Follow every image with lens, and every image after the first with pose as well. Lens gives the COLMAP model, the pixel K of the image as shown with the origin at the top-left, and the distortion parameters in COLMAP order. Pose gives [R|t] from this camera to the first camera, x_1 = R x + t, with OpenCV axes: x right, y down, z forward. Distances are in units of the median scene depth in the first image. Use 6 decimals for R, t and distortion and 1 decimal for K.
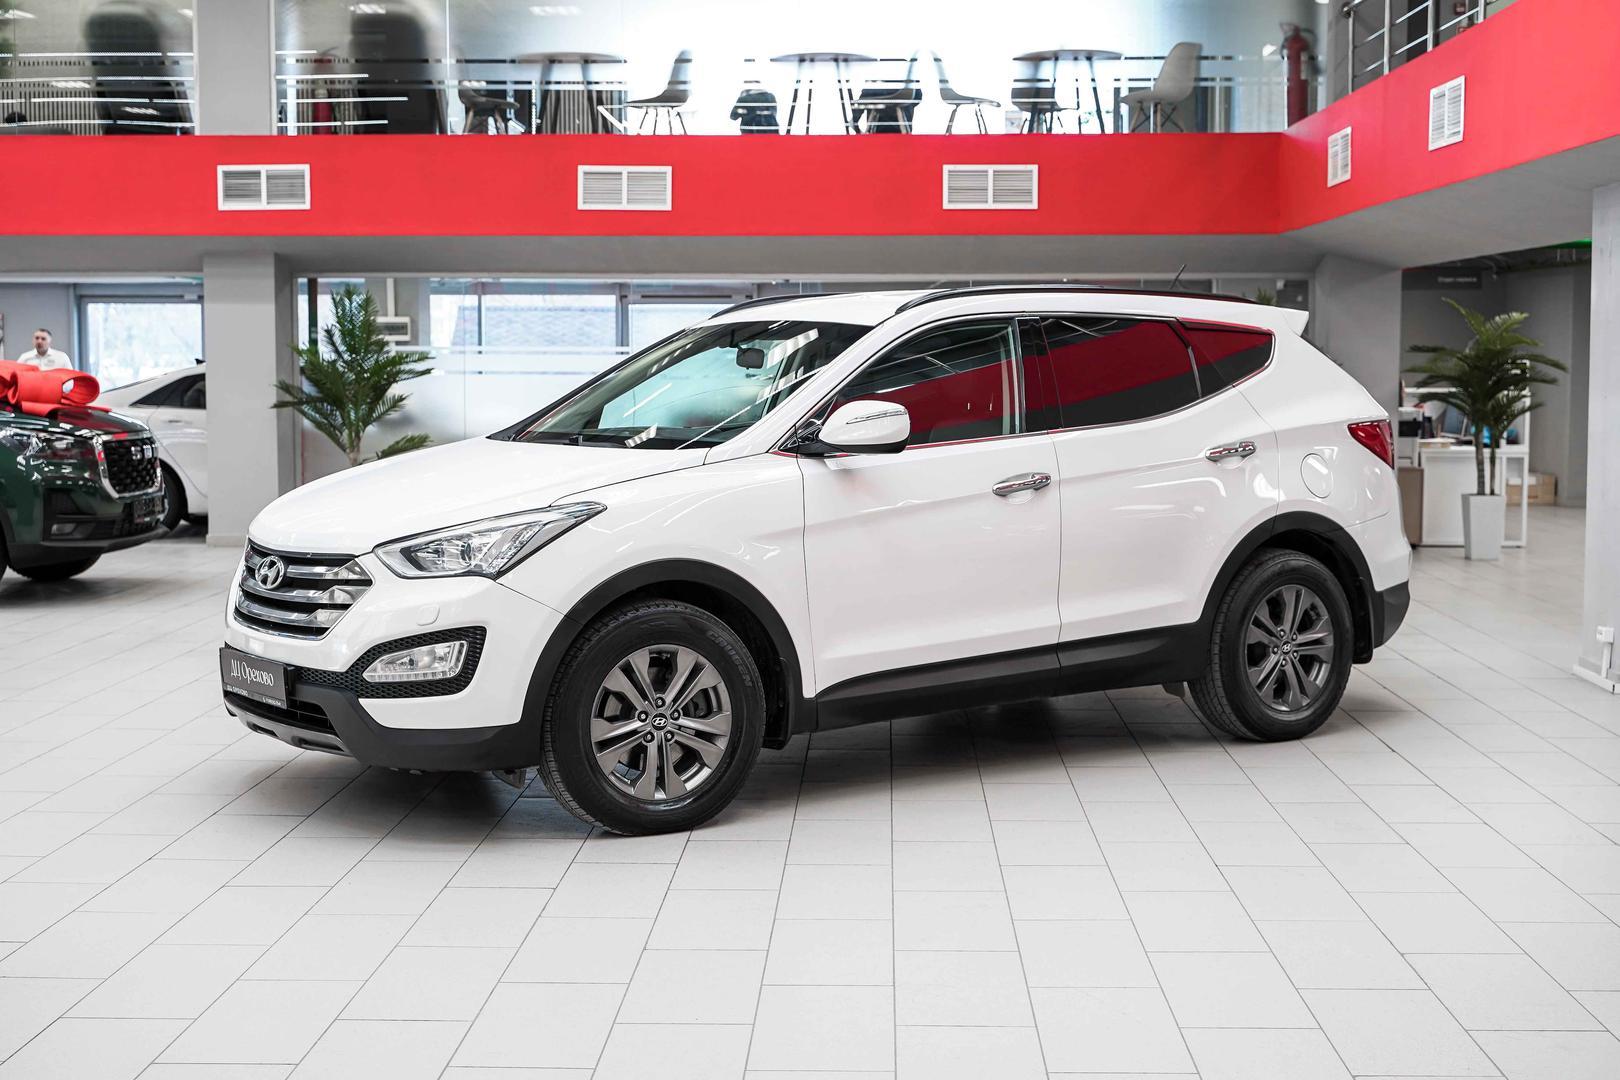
lens RADIAL K [[2063.9, 0, 814.3], [0, 2063.9, 535.3], [0, 0, 1]] dist [0.002382, 0.012064]
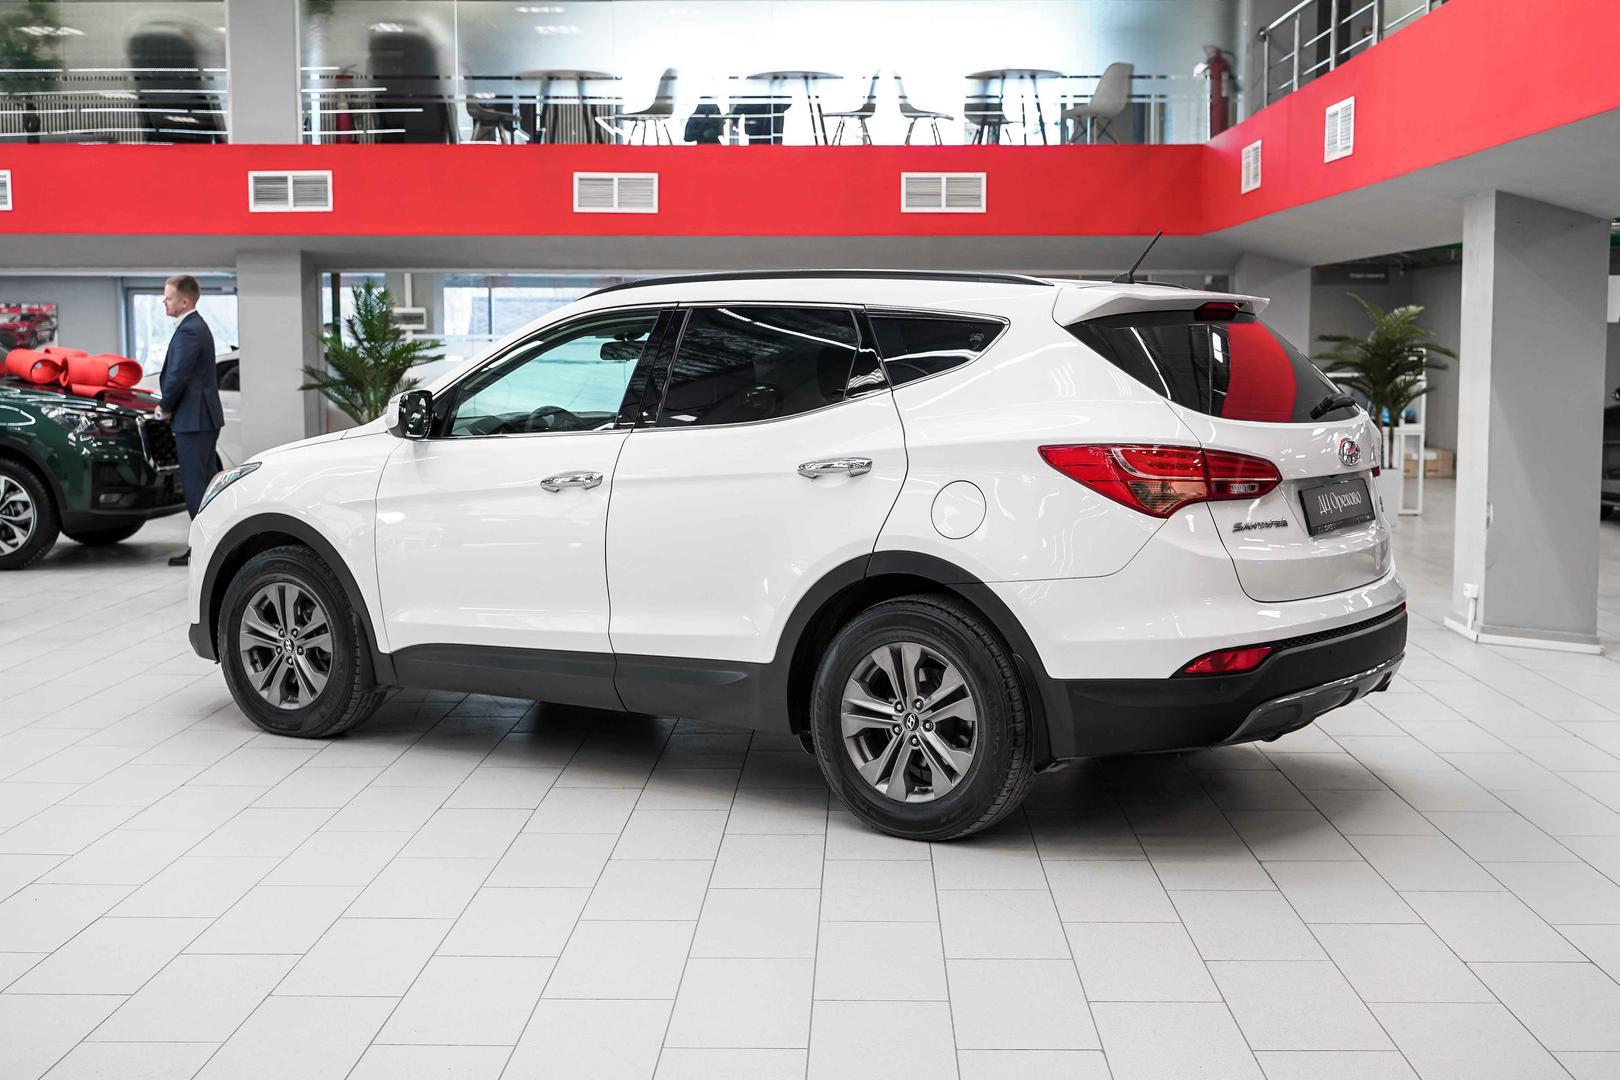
lens RADIAL K [[1869.5, 0, 824.6], [0, 1869.5, 539.8], [0, 0, 1]] dist [0.006383, 0.001982]
pose [[0.999911, -0.000218, 0.013350, 0.007252], [-0.000026, 0.999833, 0.018287, 0.000591], [-0.013352, -0.018286, 0.999744, -0.014146]]
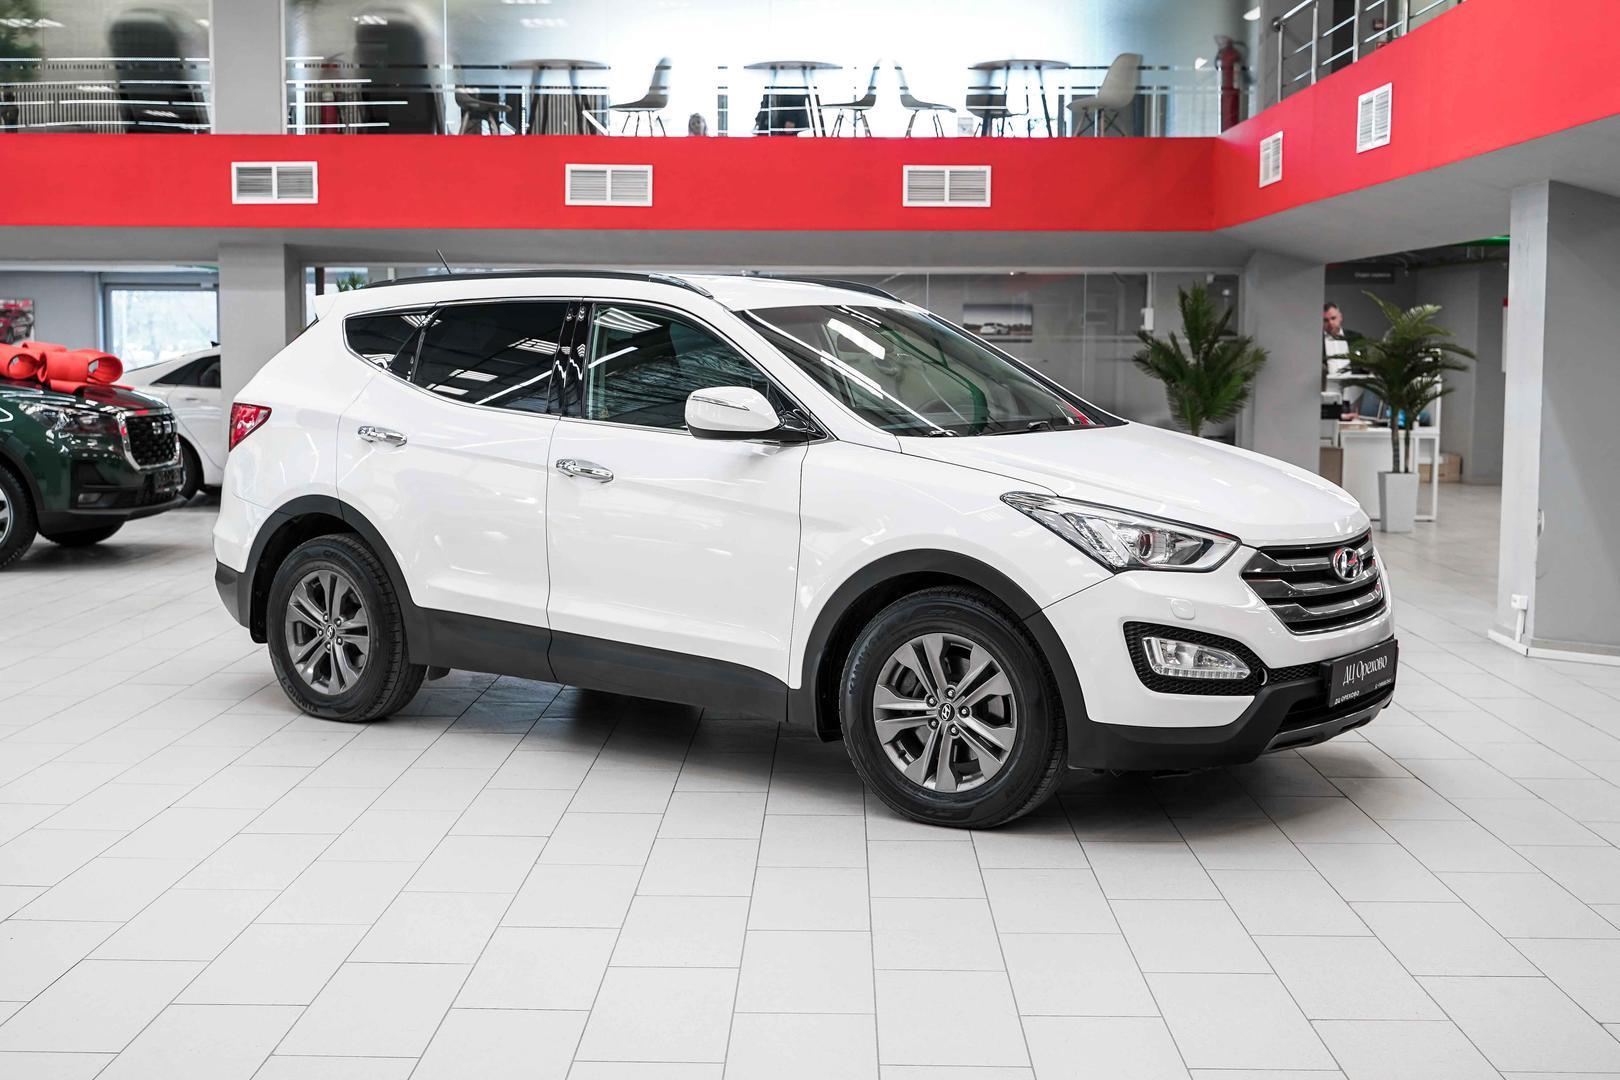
lens RADIAL K [[1886.4, 0, 786.9], [0, 1886.4, 533.9], [0, 0, 1]] dist [-0.004794, 0.025399]
pose [[0.999976, 0.004440, 0.005281, -0.002965], [-0.004513, 0.999892, 0.013956, 0.000164], [-0.005219, -0.013980, 0.999889, 0.008907]]
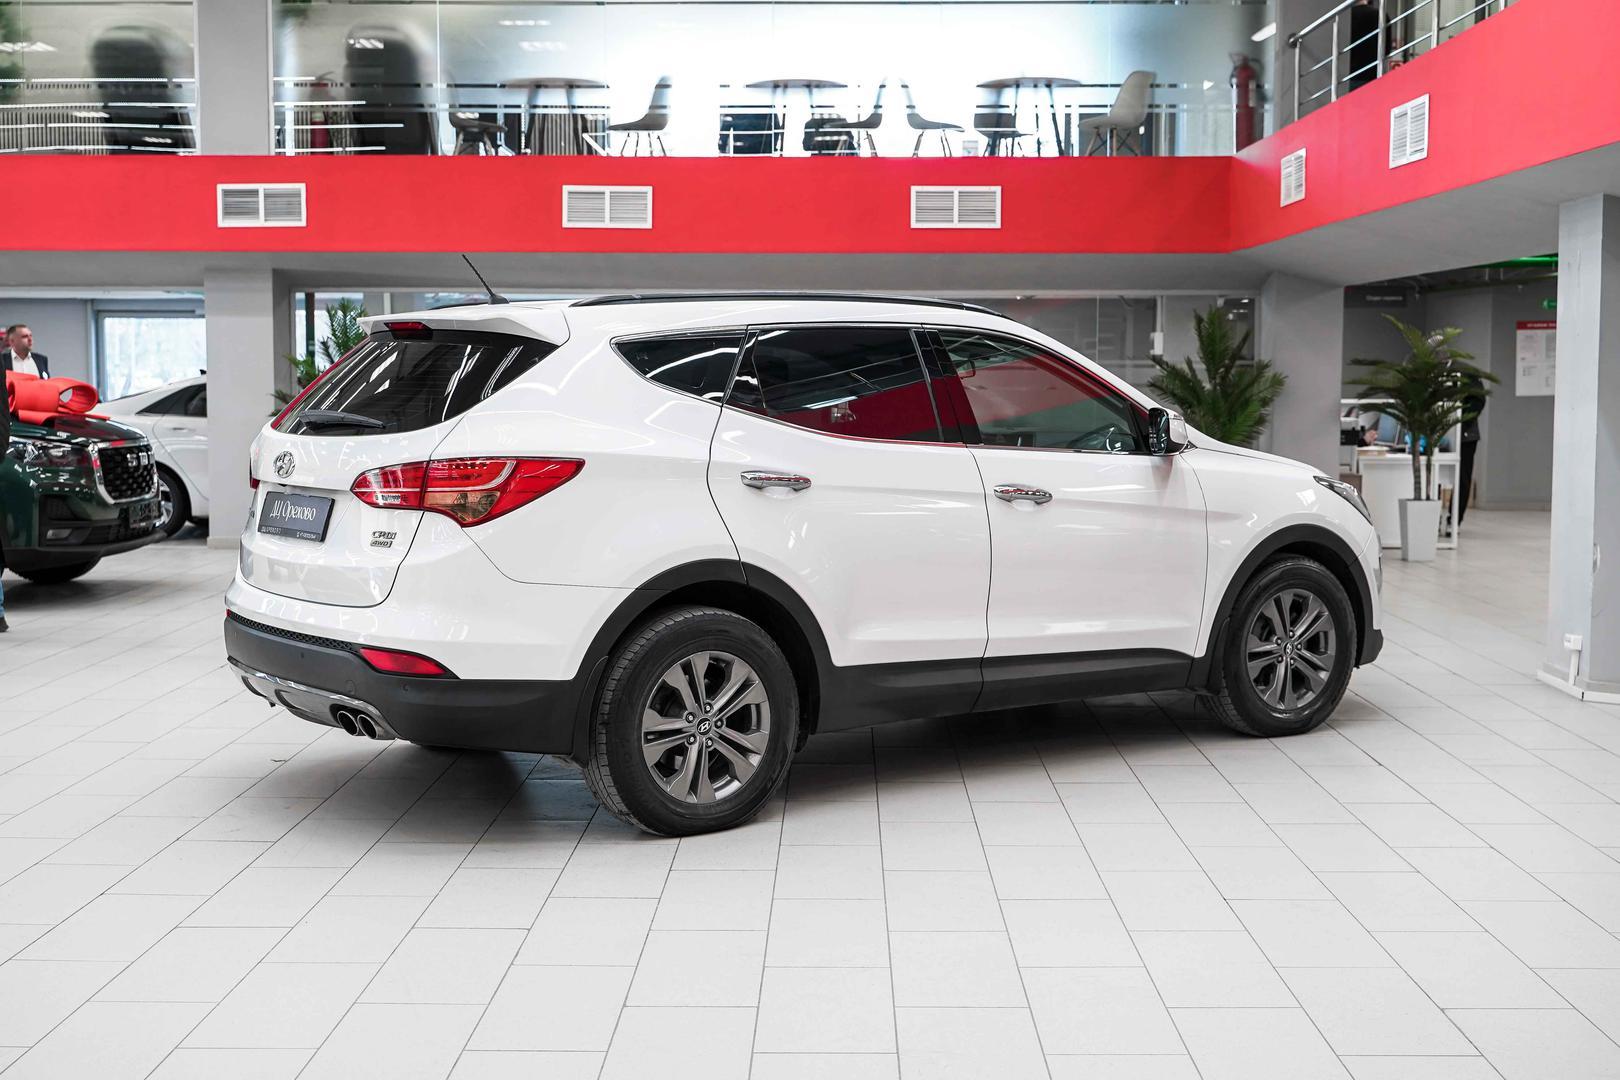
lens RADIAL K [[1870.9, 0, 810.0], [0, 1870.9, 540.0], [0, 0, 1]] dist [-0.002599, -0.000991]
pose [[0.999879, 0.000505, 0.015567, -0.003663], [-0.000574, 0.999990, 0.004432, -0.003388], [-0.015565, -0.004440, 0.999869, 0.047565]]
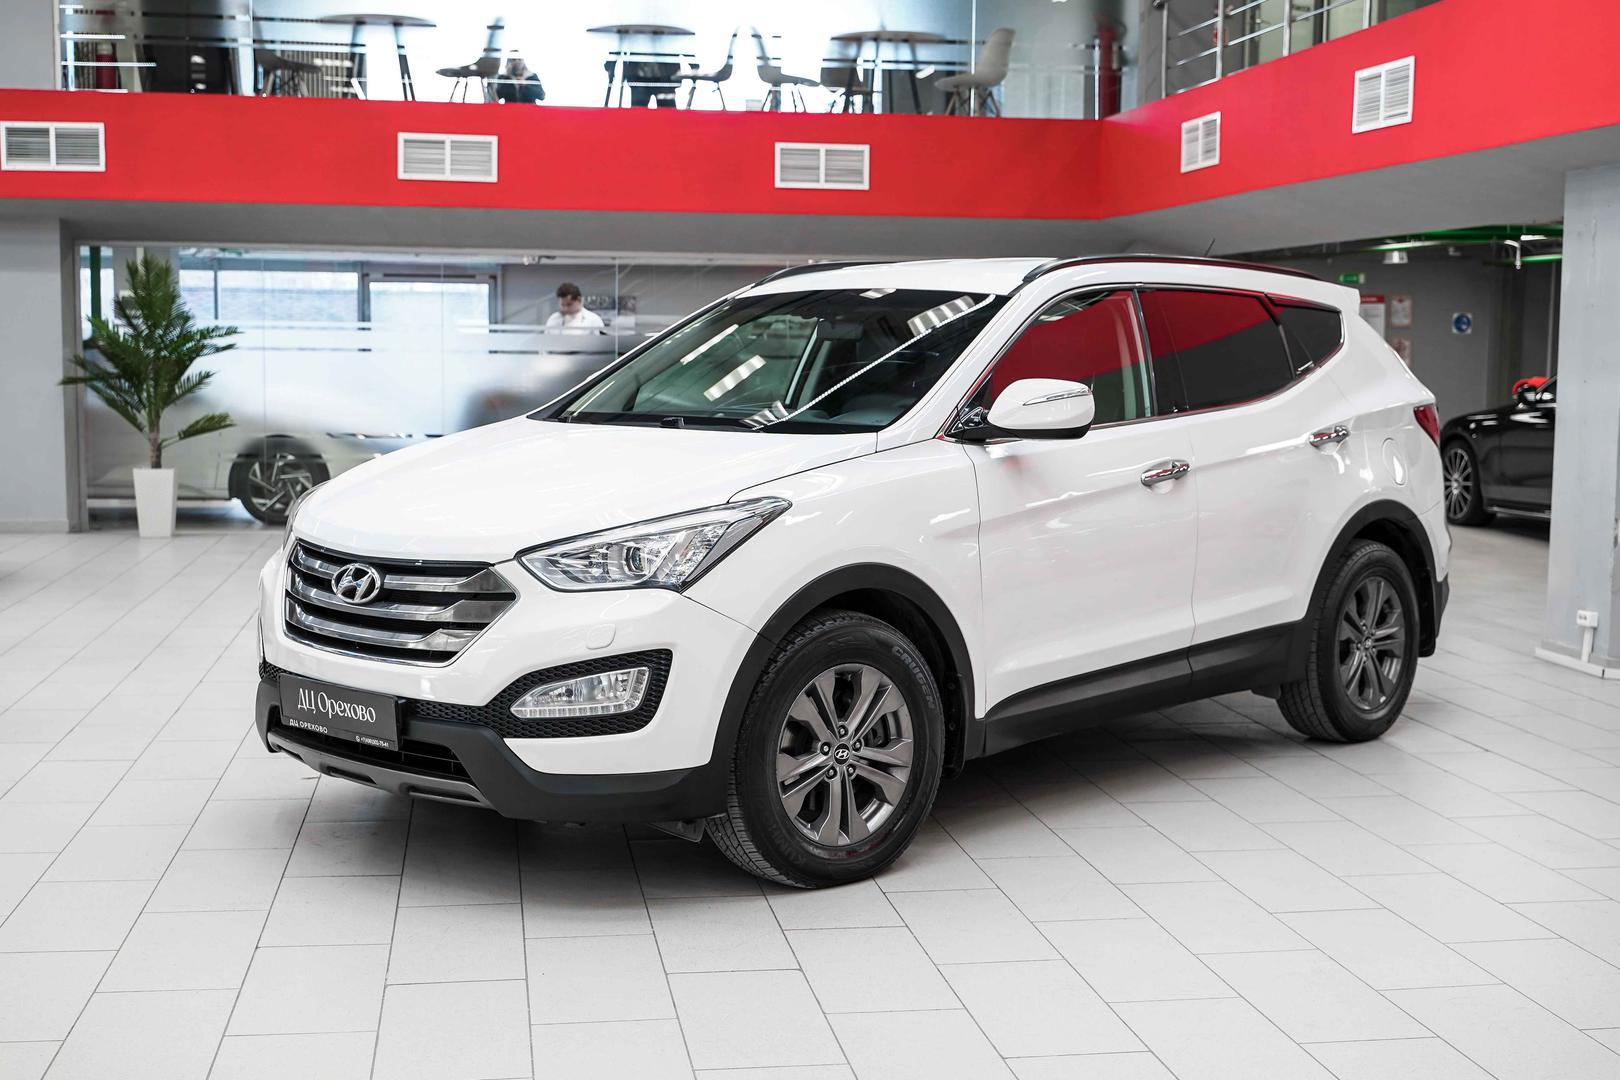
lens RADIAL K [[1926.7, 0, 808.5], [0, 1926.7, 571.1], [0, 0, 1]] dist [0.005613, -0.032971]
pose [[0.984753, -0.010425, 0.173646, -0.083221], [0.004822, 0.999455, 0.032658, -0.004197], [-0.173892, -0.031323, 0.984267, 0.080894]]
